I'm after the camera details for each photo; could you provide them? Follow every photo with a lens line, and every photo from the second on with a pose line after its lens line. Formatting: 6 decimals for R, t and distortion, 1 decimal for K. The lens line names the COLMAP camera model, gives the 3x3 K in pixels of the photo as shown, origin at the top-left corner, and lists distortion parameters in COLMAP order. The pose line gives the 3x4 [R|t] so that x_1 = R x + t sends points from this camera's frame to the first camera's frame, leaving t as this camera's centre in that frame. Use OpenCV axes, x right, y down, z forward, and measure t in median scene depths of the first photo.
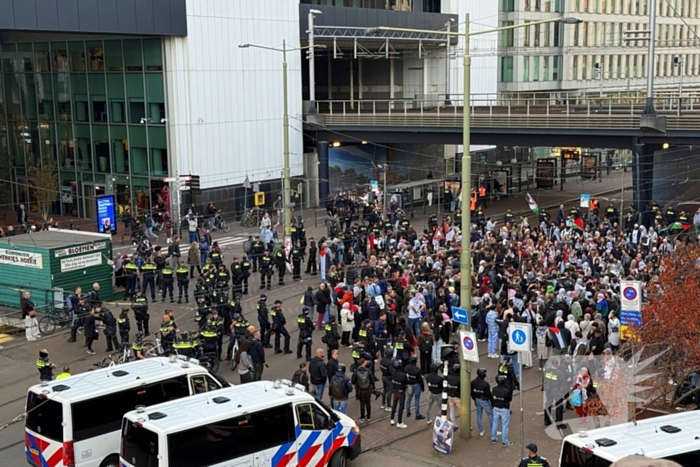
lens RADIAL K [[1012.6, 0, 349.6], [0, 1012.6, 248.7], [0, 0, 1]] dist [0.219417, -0.001468]
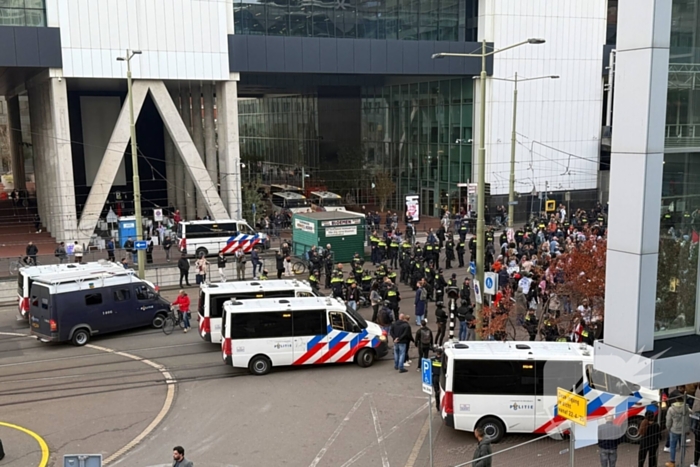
lens RADIAL K [[846.8, 0, 350.0], [0, 846.8, 275.5], [0, 0, 1]] dist [0.134437, 0.000468]
pose [[0.876183, 0.090974, -0.473314, 0.216250], [-0.084744, 0.995804, 0.034525, 0.021925], [0.474469, 0.009861, 0.880217, -0.028241]]
